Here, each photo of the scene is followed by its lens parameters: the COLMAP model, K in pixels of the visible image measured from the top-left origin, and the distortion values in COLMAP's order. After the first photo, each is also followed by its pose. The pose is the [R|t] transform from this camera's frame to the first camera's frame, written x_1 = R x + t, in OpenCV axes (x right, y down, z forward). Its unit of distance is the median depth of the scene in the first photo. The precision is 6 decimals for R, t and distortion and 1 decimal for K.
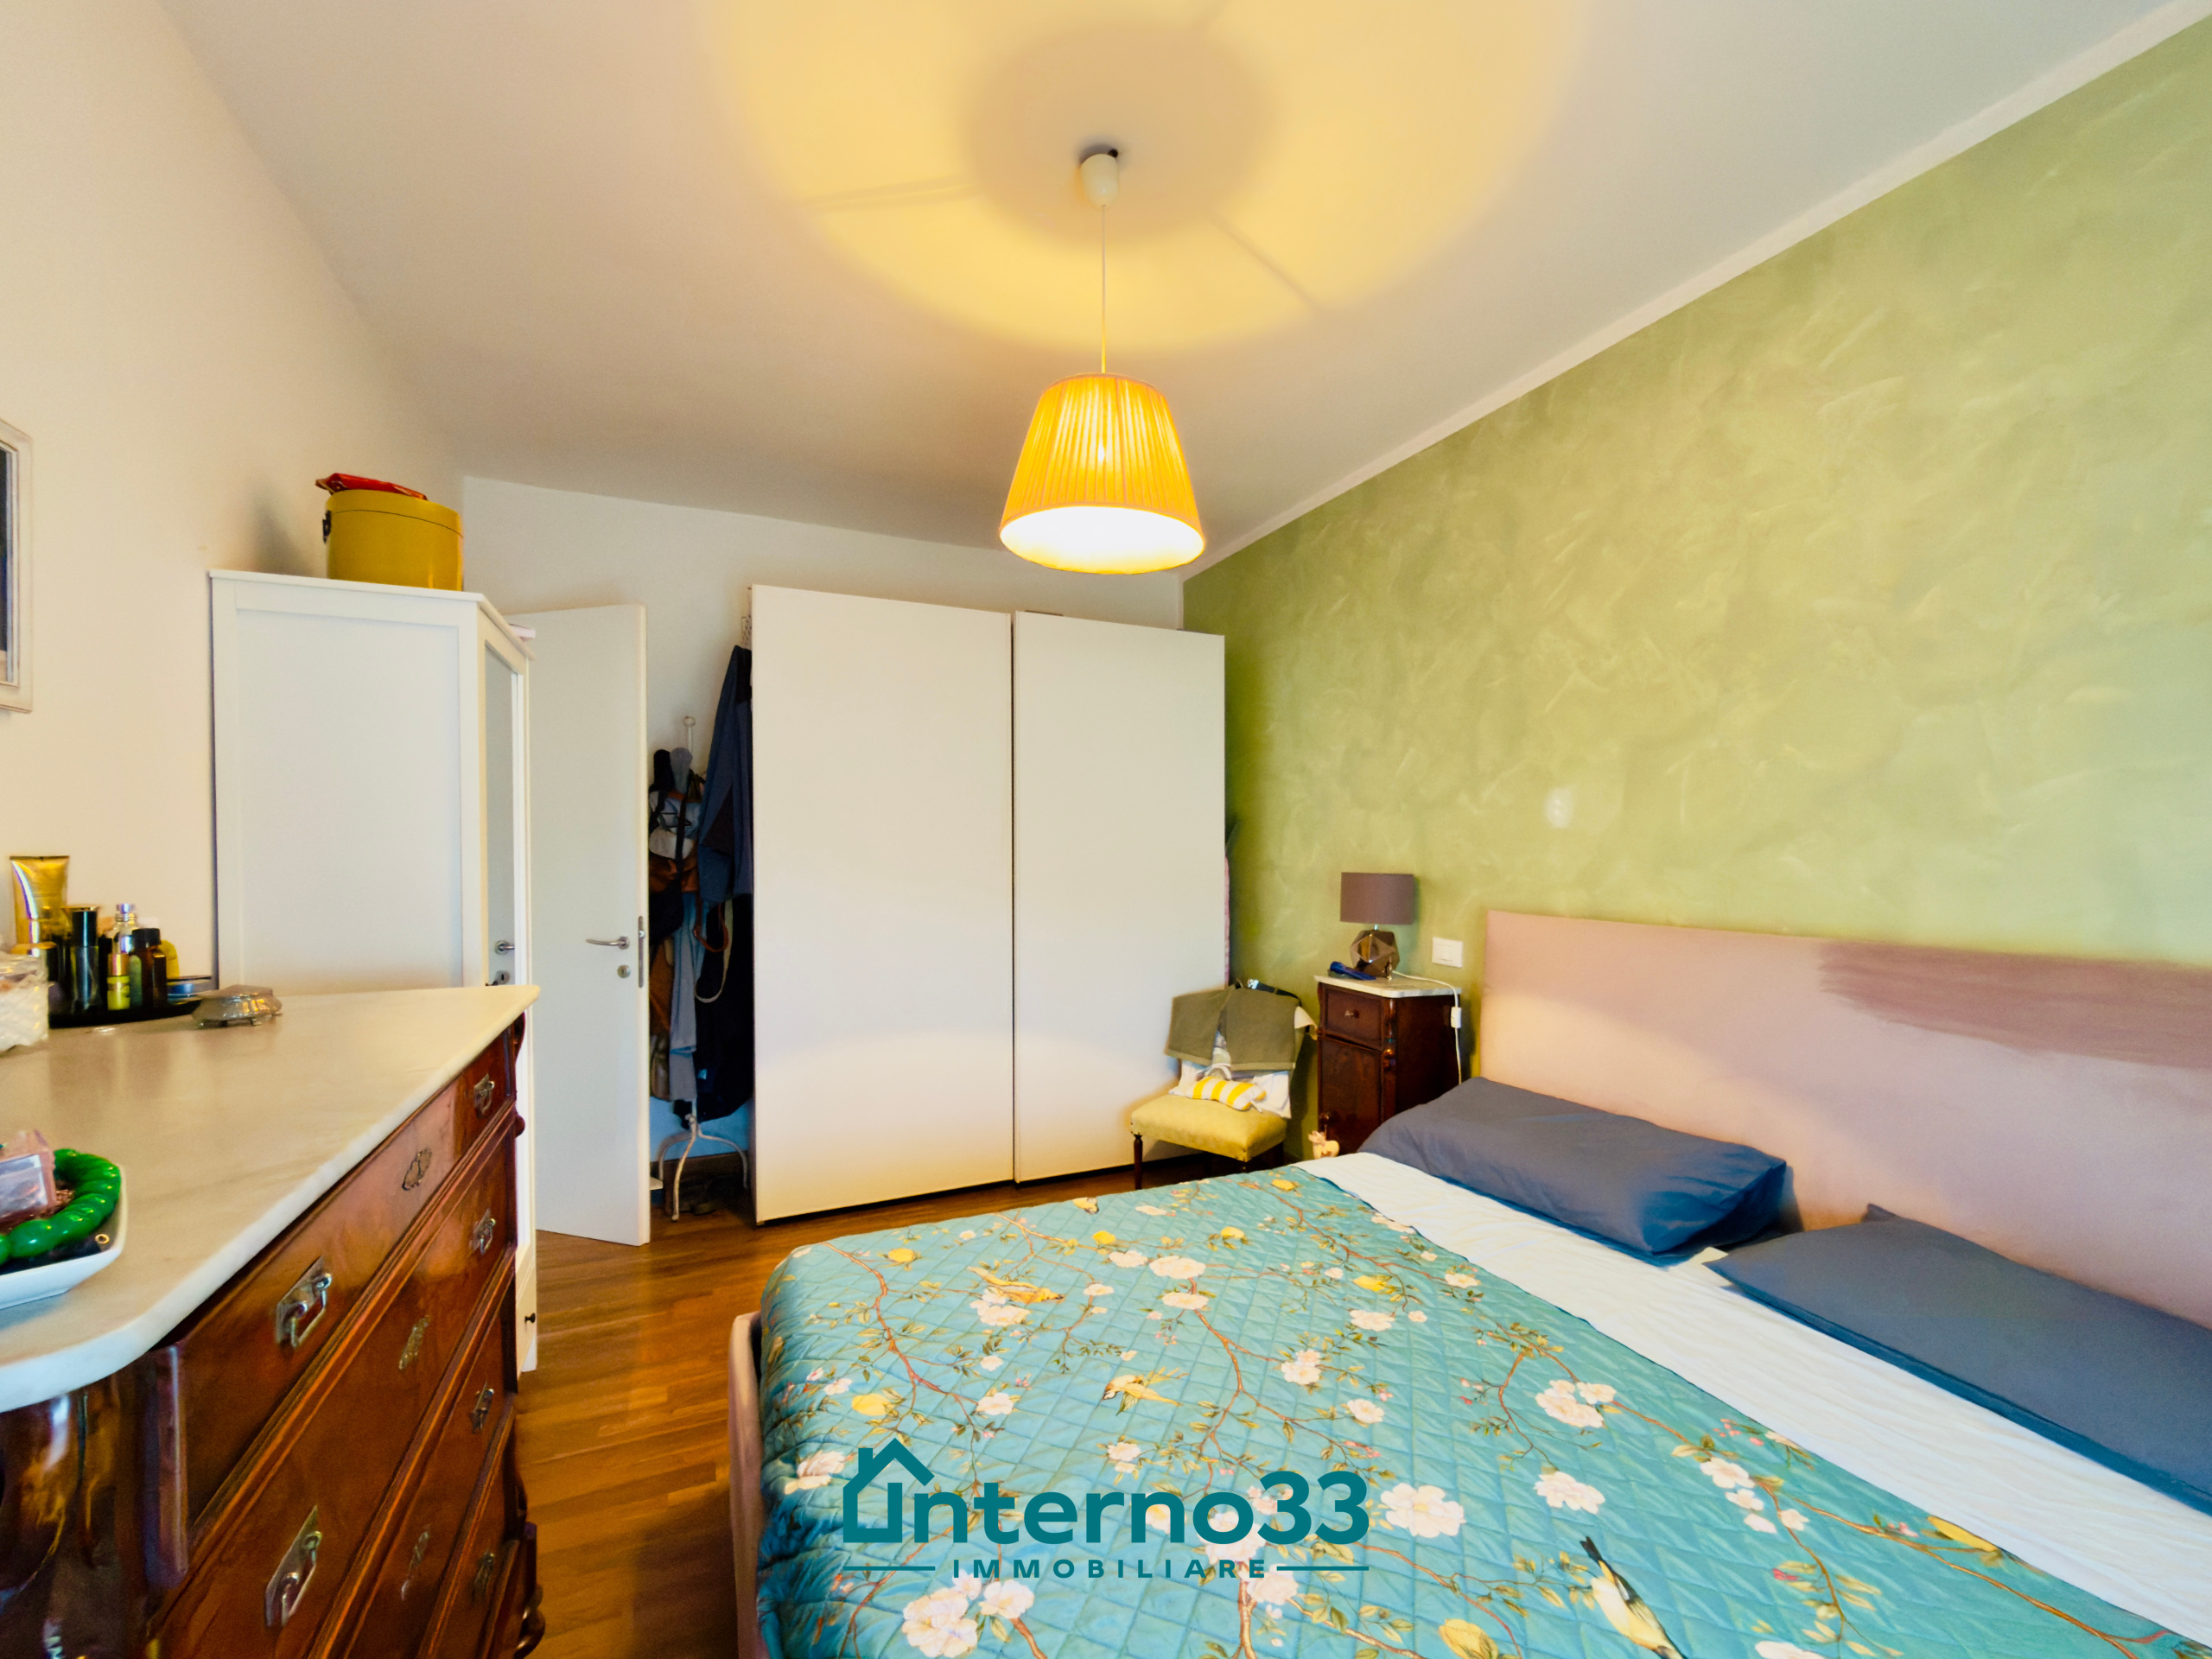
lens RADIAL K [[894.2, 0, 1113.7], [0, 894.2, 834.5], [0, 0, 1]] dist [0.002094, 0.000096]
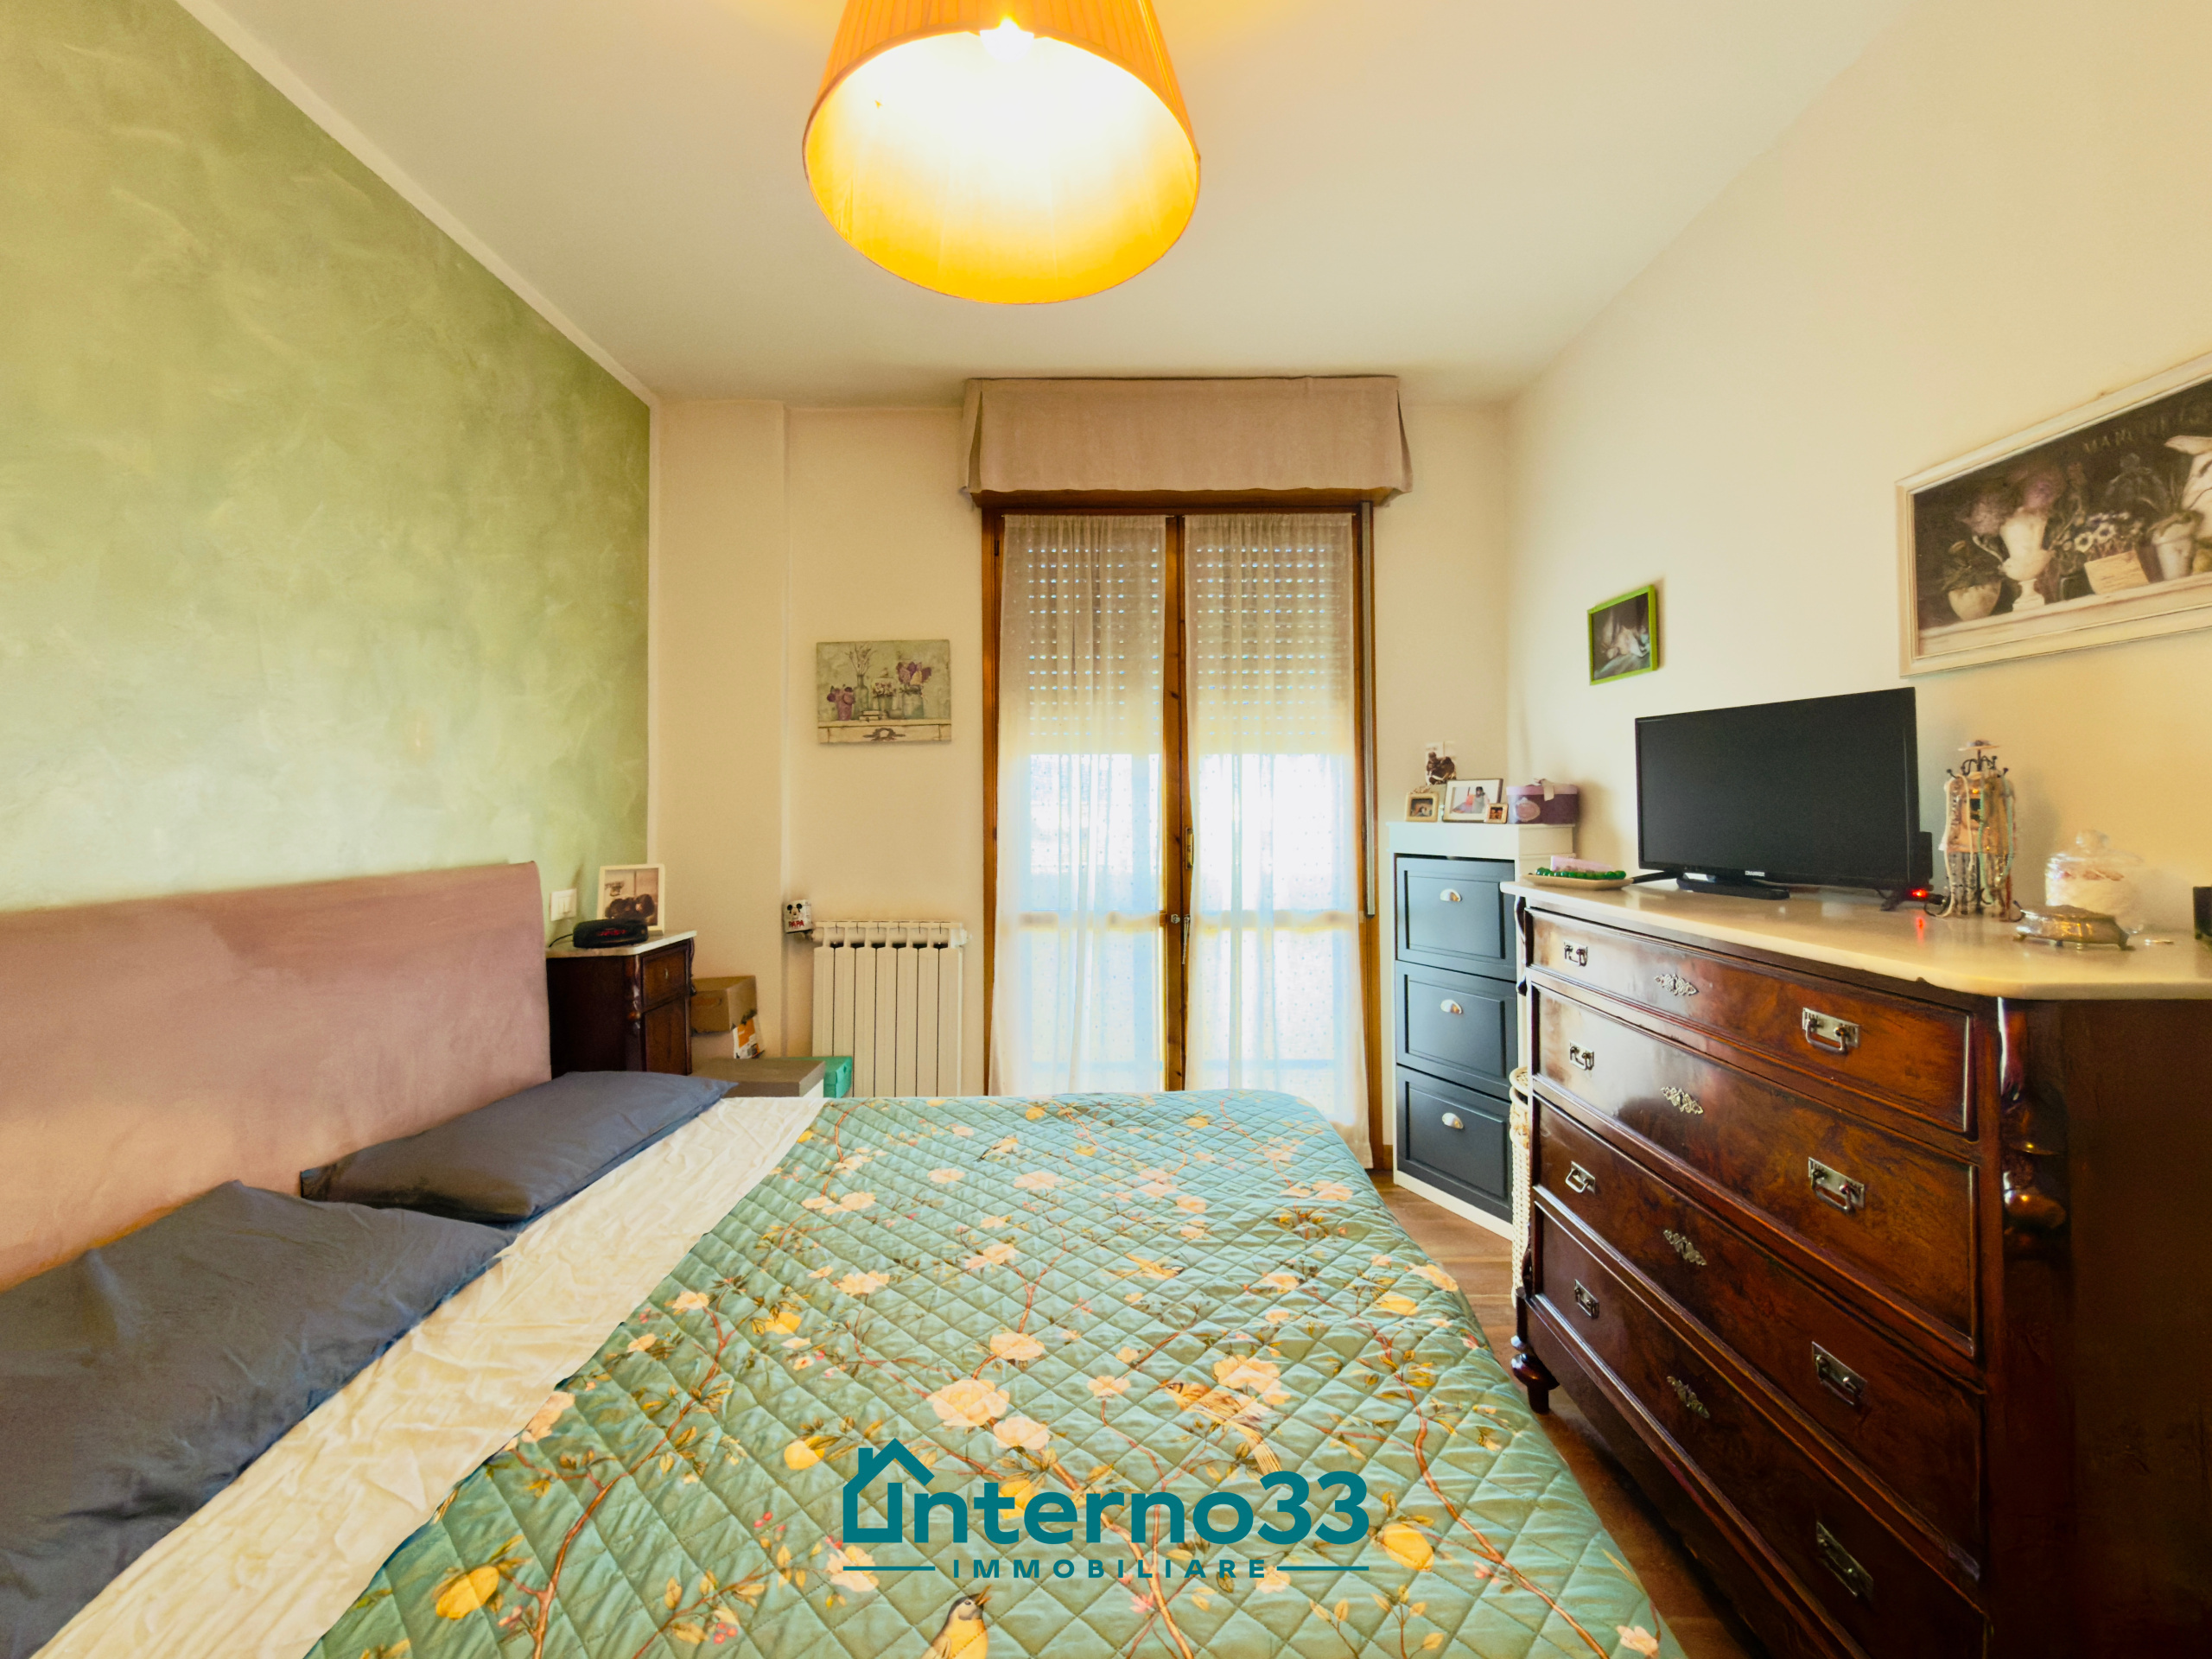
lens RADIAL K [[910.2, 0, 1101.1], [0, 910.2, 792.8], [0, 0, 1]] dist [-0.001546, -0.000123]
pose [[-0.903320, 0.017440, 0.428612, -0.317563], [0.004838, 0.999524, -0.030473, 0.057612], [-0.428939, -0.025453, -0.902975, 1.597559]]
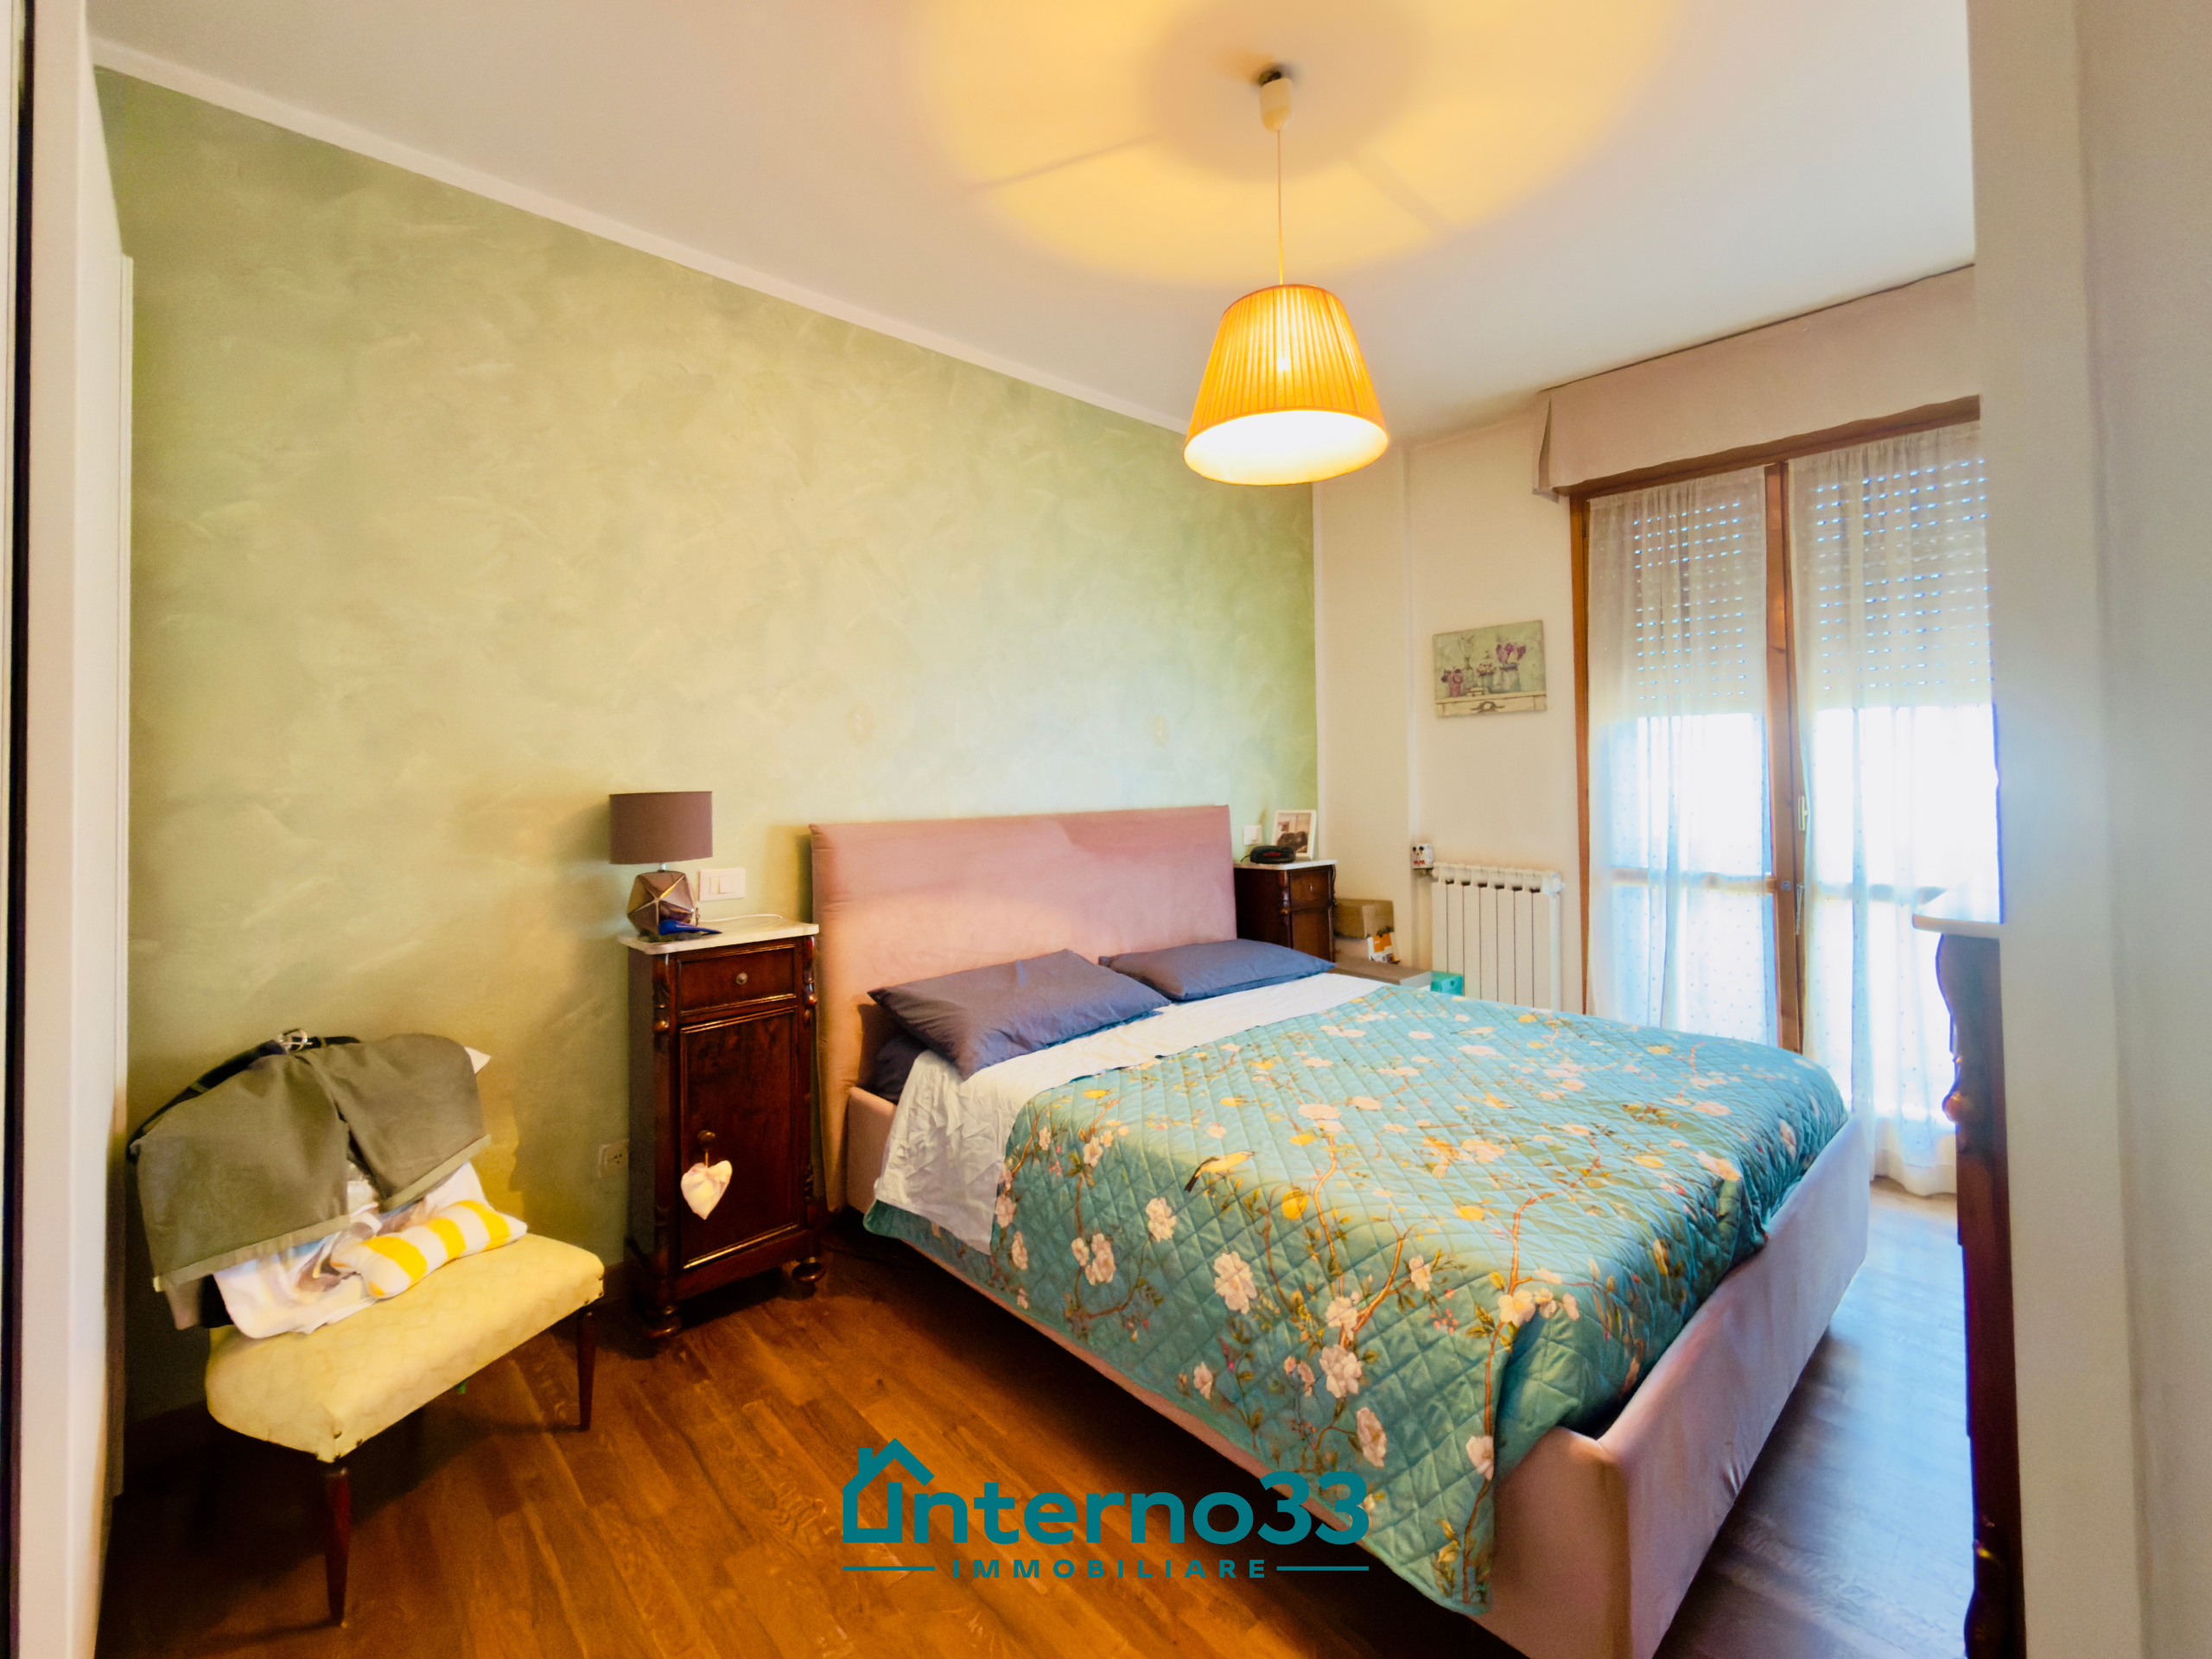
lens RADIAL K [[916.1, 0, 1105.9], [0, 916.1, 753.0], [0, 0, 1]] dist [-0.000267, 0.000050]
pose [[-0.297181, 0.028257, 0.954403, -1.007061], [-0.001917, 0.999542, -0.030190, 0.058731], [-0.954819, -0.010802, -0.296990, 1.642731]]
